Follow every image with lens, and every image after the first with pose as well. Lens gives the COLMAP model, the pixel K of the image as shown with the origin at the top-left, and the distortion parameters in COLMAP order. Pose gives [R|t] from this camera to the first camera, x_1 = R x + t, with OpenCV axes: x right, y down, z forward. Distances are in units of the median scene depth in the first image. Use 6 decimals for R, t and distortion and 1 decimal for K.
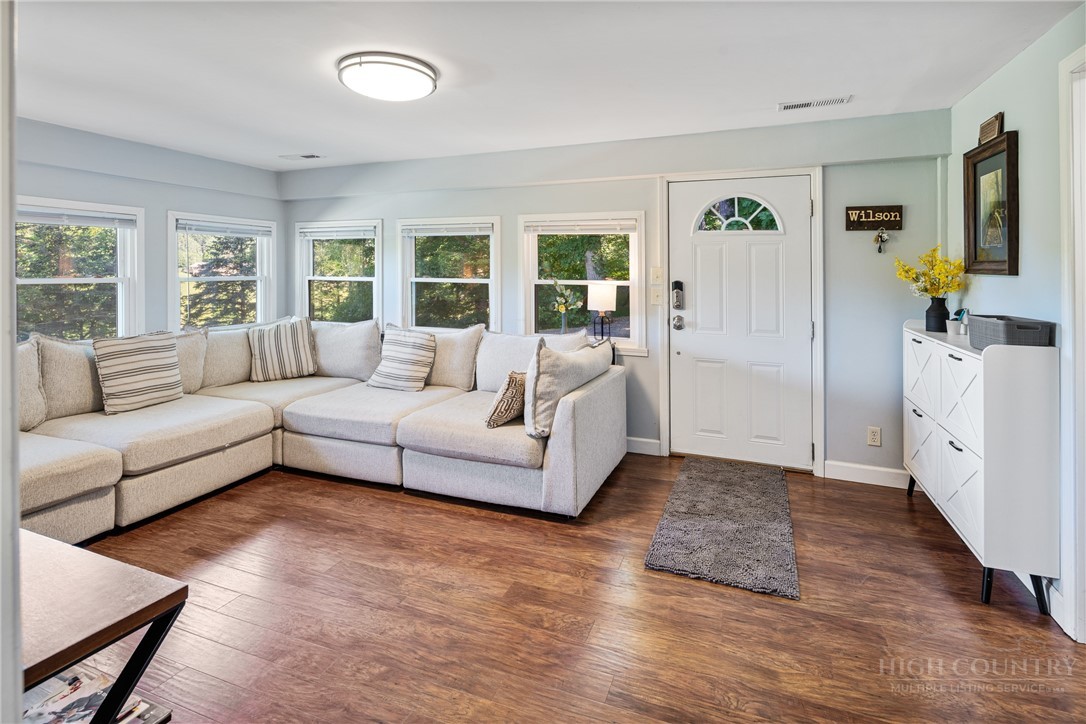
lens RADIAL K [[539.1, 0, 526.4], [0, 539.1, 266.8], [0, 0, 1]] dist [0.001156, 0.000160]
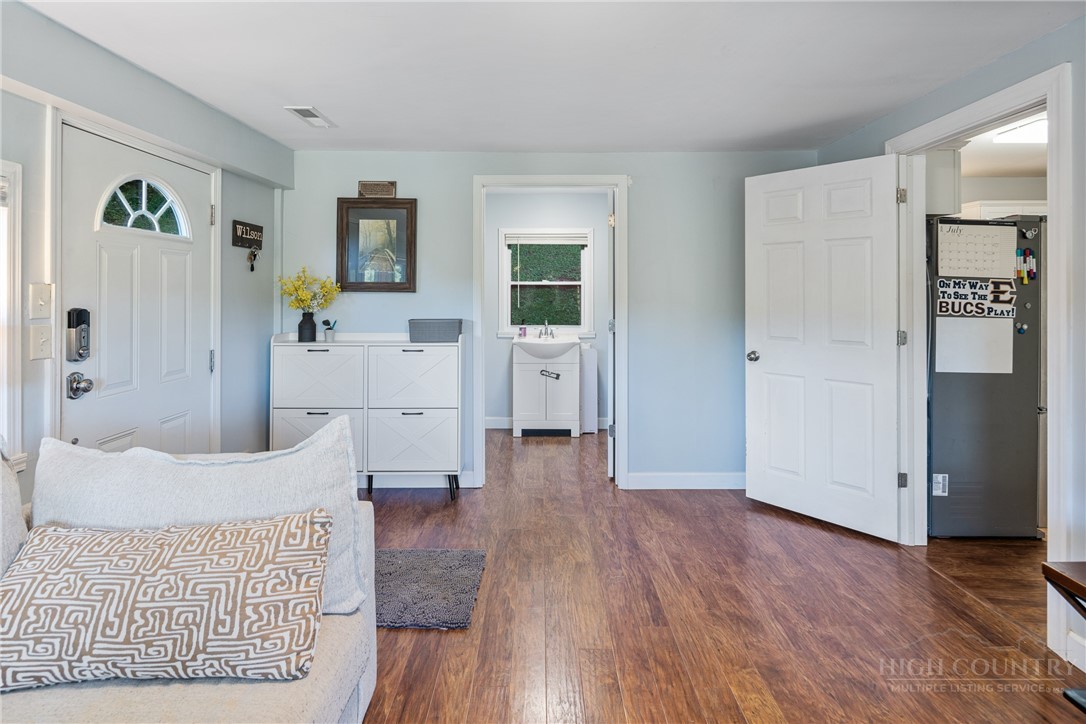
lens RADIAL K [[540.8, 0, 545.2], [0, 540.8, 279.9], [0, 0, 1]] dist [0.004112, 0.000173]
pose [[-0.389561, 0.013372, 0.920903, -0.466781], [-0.008591, 0.999798, -0.018152, 0.003381], [-0.920960, -0.014983, -0.389368, 0.886023]]
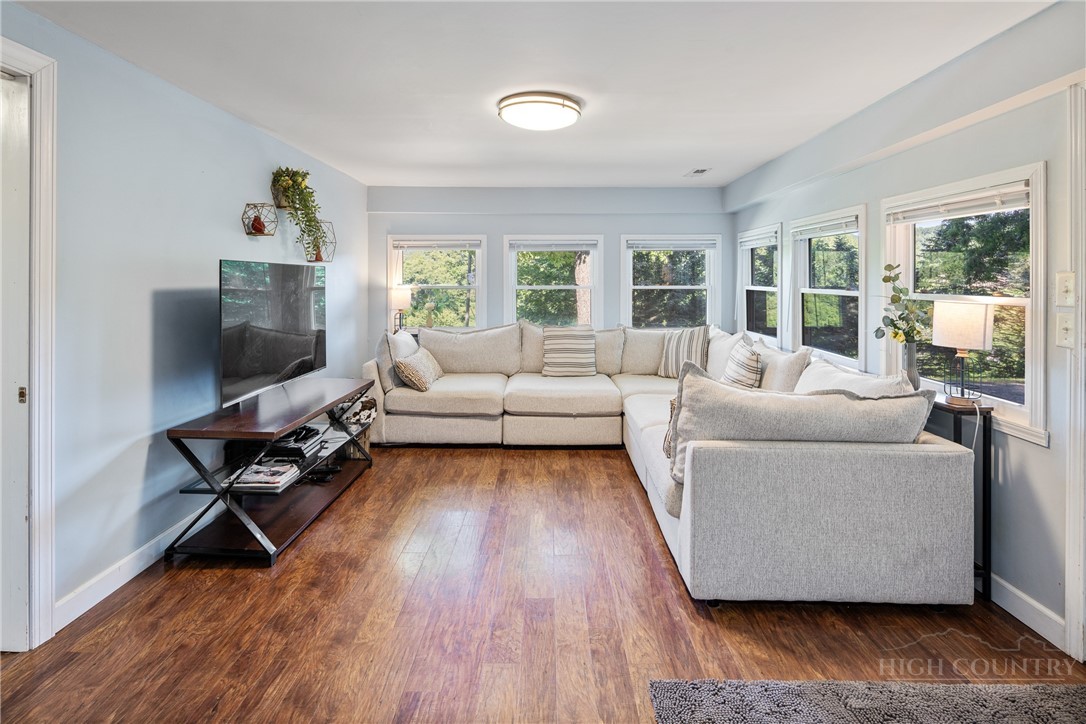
lens RADIAL K [[540.8, 0, 545.2], [0, 540.8, 279.9], [0, 0, 1]] dist [0.004112, 0.000173]
pose [[0.374172, -0.003293, -0.927353, 0.607587], [0.007779, 0.999970, -0.000412, 0.005884], [0.927327, -0.007060, 0.374186, 0.429060]]
